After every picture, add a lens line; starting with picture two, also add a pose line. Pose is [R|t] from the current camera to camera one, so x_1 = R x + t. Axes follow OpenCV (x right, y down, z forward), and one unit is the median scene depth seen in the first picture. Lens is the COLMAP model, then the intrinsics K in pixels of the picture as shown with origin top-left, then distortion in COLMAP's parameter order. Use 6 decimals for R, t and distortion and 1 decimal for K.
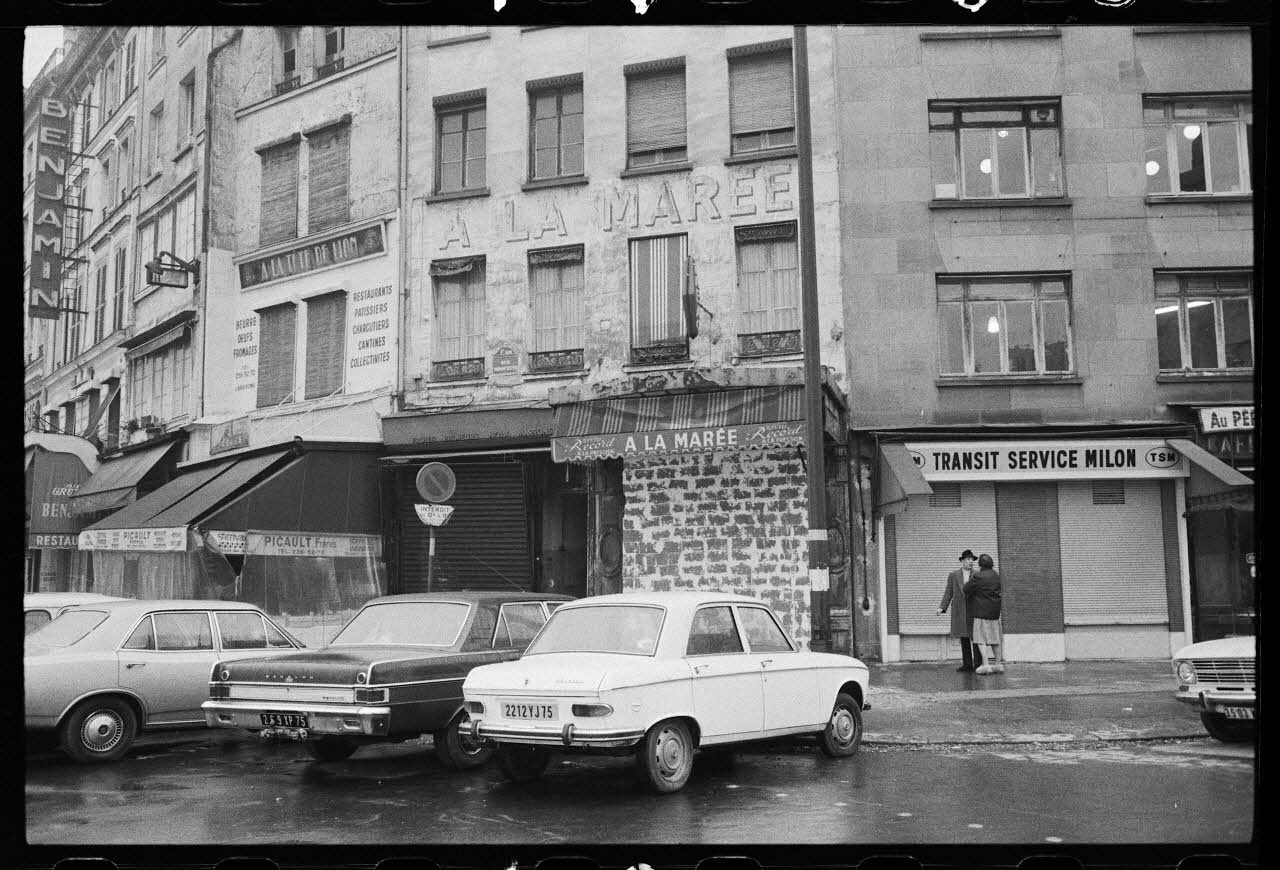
lens RADIAL K [[1219.3, 0, 629.3], [0, 1219.3, 430.1], [0, 0, 1]] dist [0.005820, 0.005162]
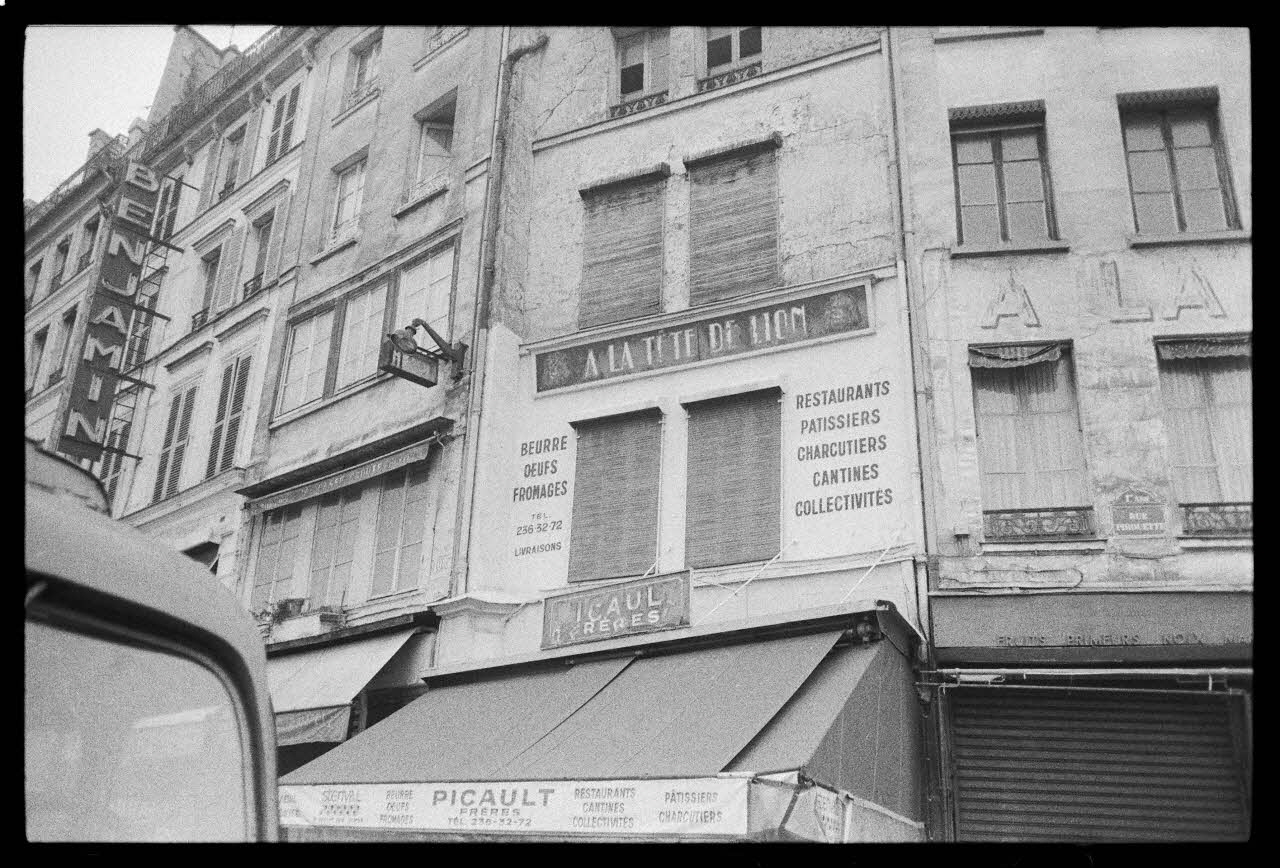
lens RADIAL K [[1195.3, 0, 654.7], [0, 1195.3, 433.3], [0, 0, 1]] dist [-0.012689, 0.007375]
pose [[0.984281, 0.103399, 0.143178, -0.396062], [-0.064373, 0.964969, -0.254345, 0.061358], [-0.164461, 0.241130, 0.956456, 0.484392]]
